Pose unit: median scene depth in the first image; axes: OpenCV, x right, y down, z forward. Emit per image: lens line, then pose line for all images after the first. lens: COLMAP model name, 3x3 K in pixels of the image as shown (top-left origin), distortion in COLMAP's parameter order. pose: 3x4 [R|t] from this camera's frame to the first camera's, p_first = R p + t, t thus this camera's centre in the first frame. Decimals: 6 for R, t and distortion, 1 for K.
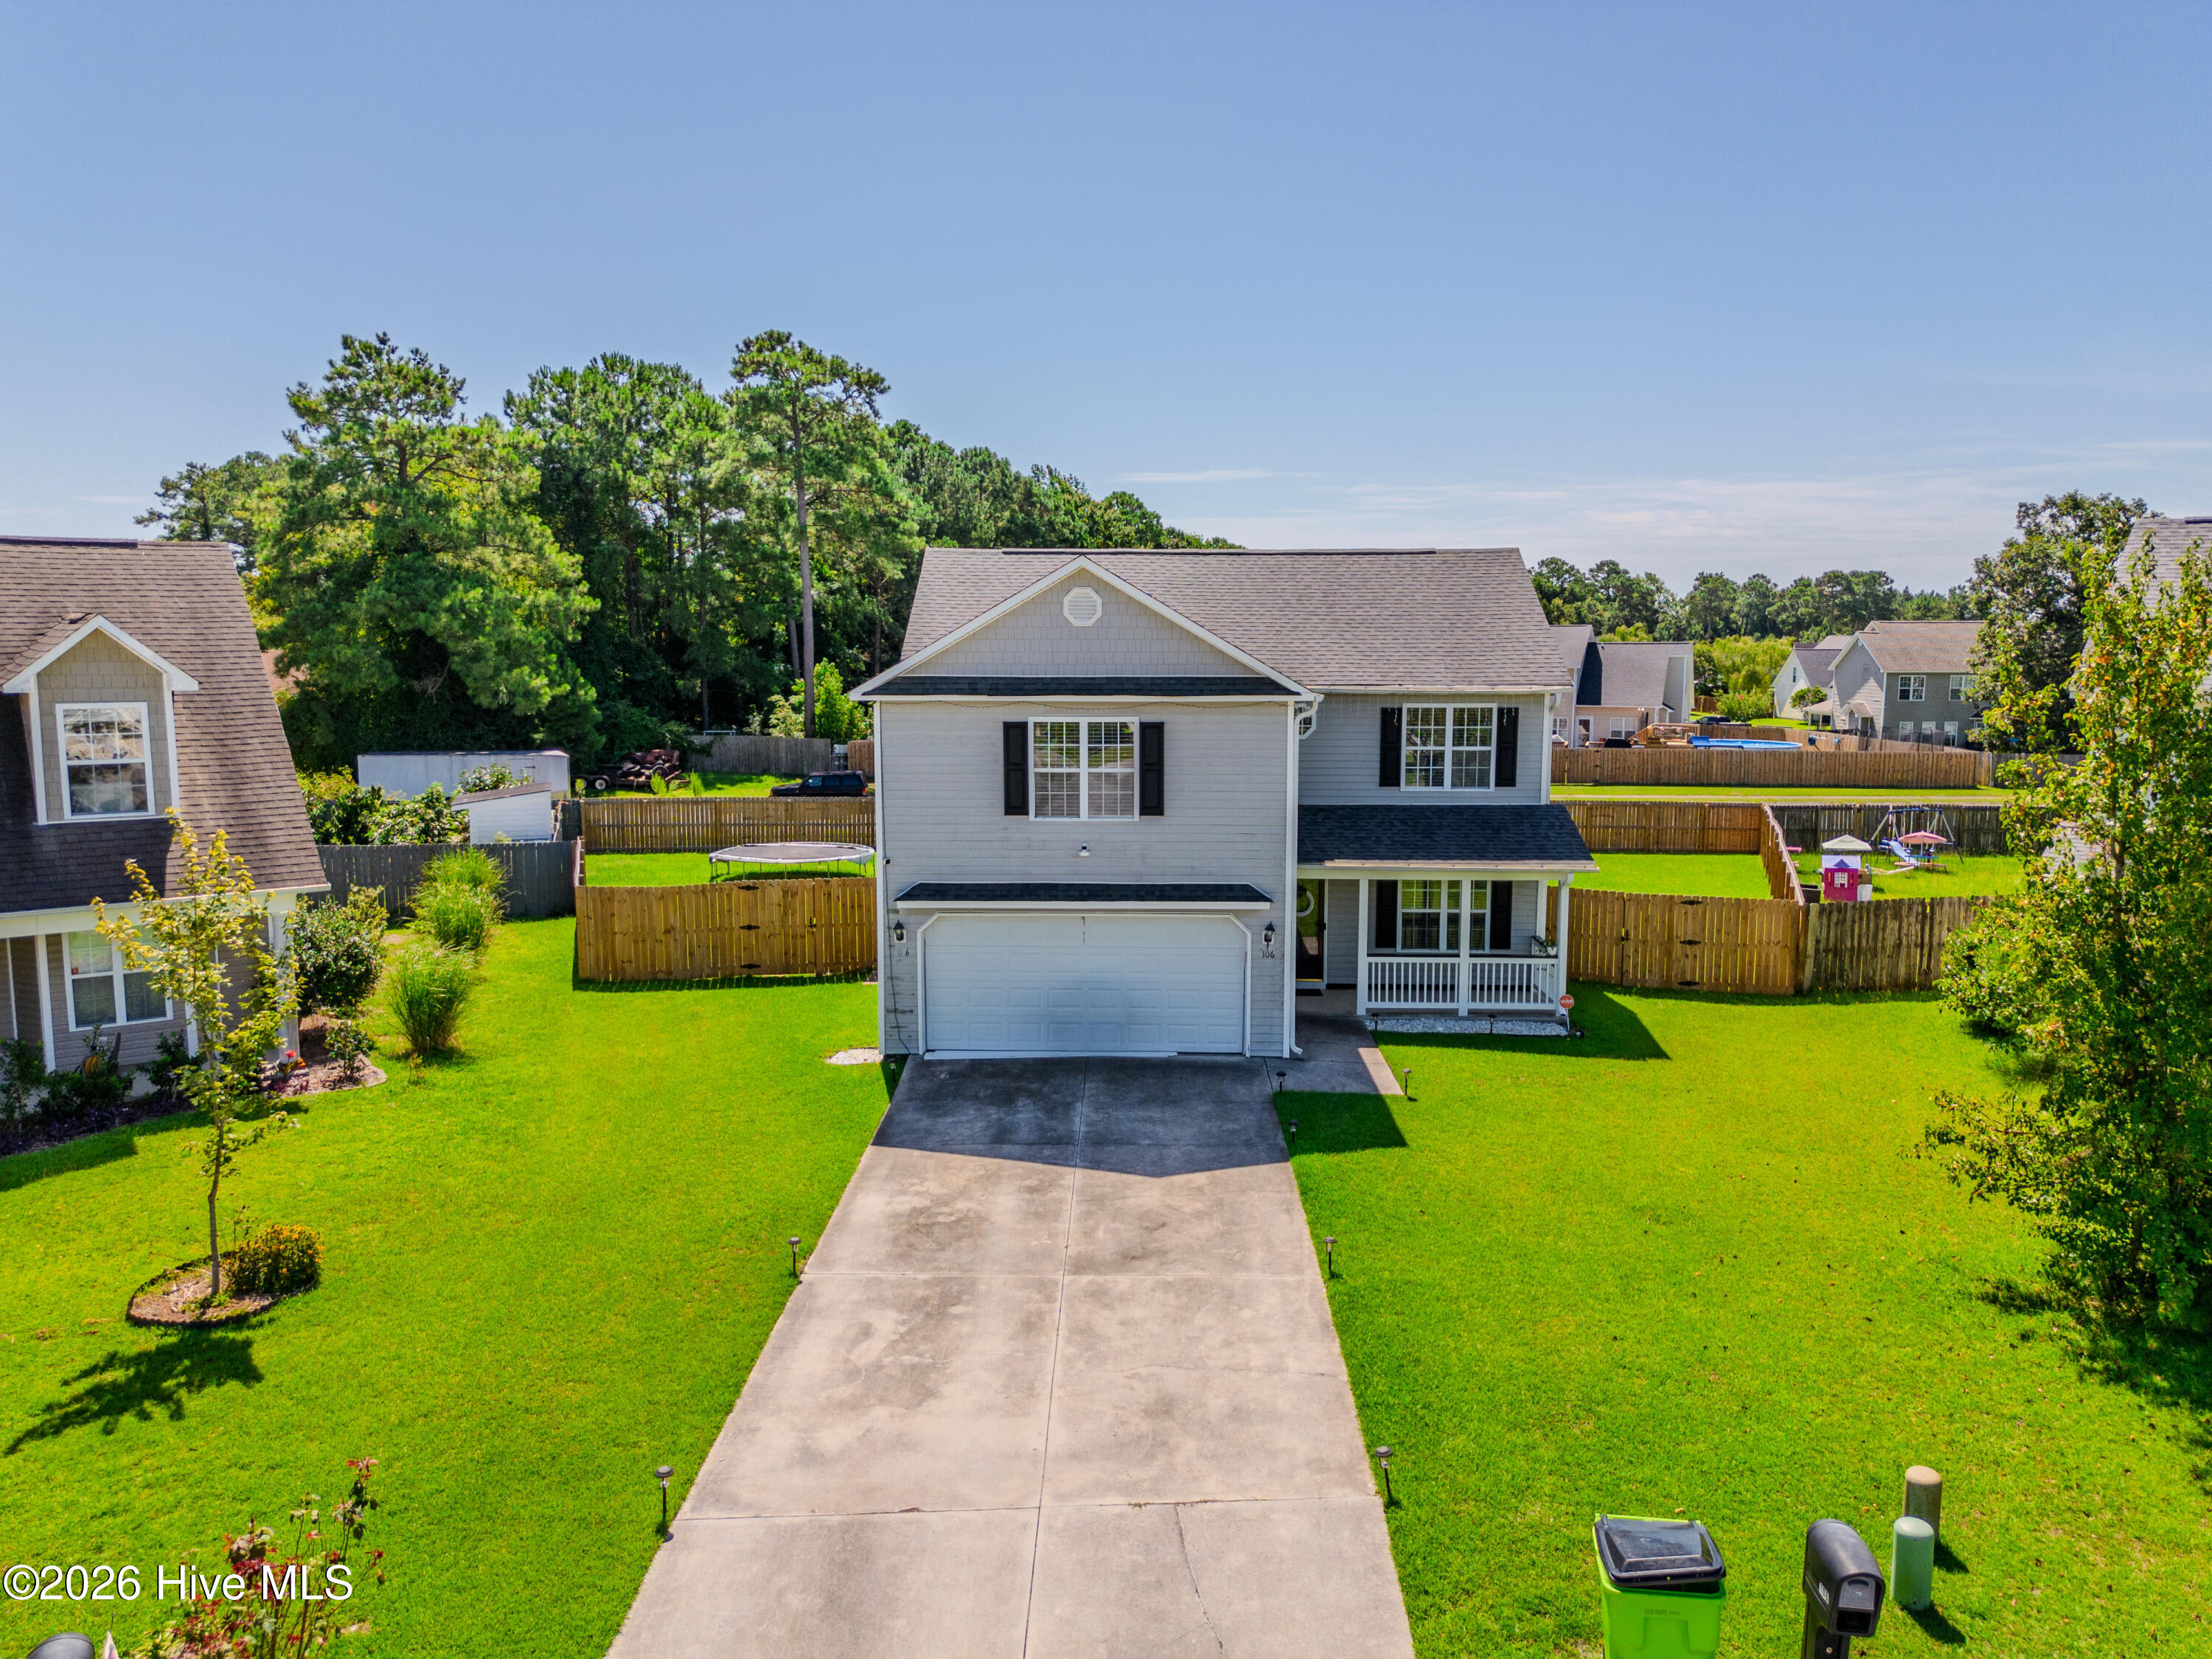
lens RADIAL K [[1567.9, 0, 1112.6], [0, 1567.9, 830.0], [0, 0, 1]] dist [0.091495, -0.112216]
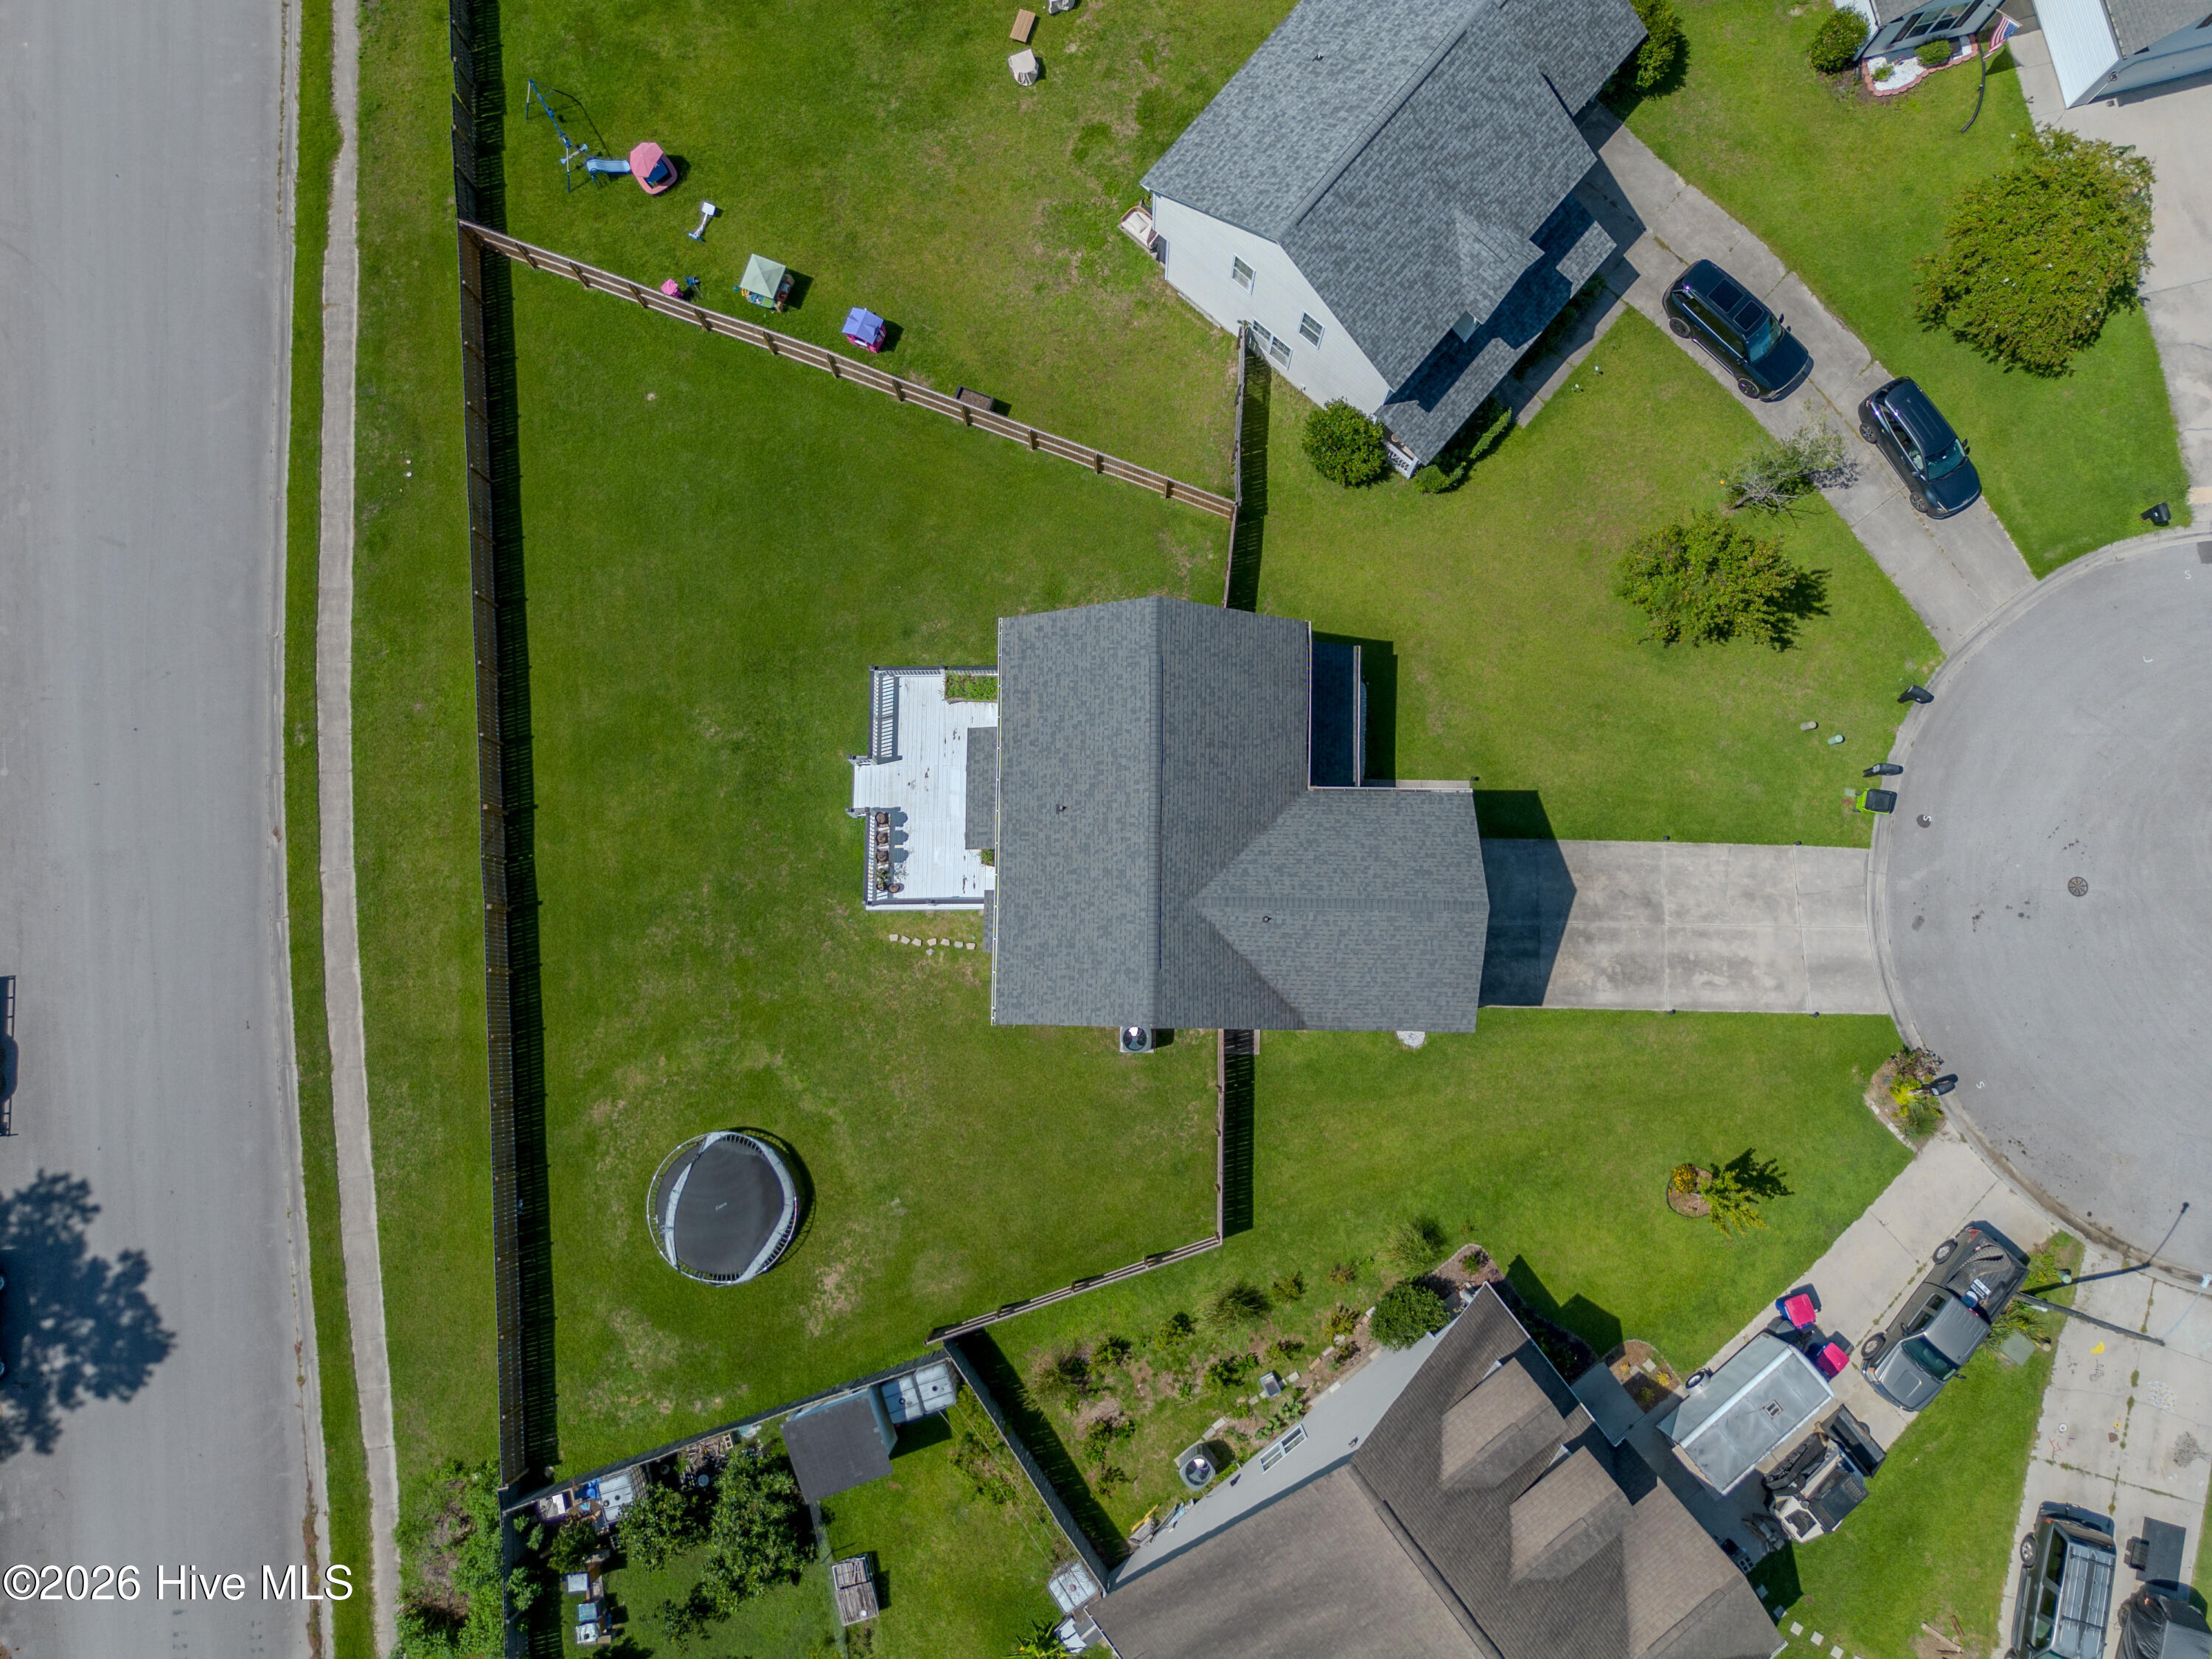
lens RADIAL K [[1567.9, 0, 1112.6], [0, 1567.9, 830.0], [0, 0, 1]] dist [0.091495, -0.112216]
pose [[-0.000533, -0.993208, 0.116349, -0.120242], [0.124120, 0.115383, 0.985536, -1.711537], [-0.992267, 0.014967, 0.123215, 0.987840]]
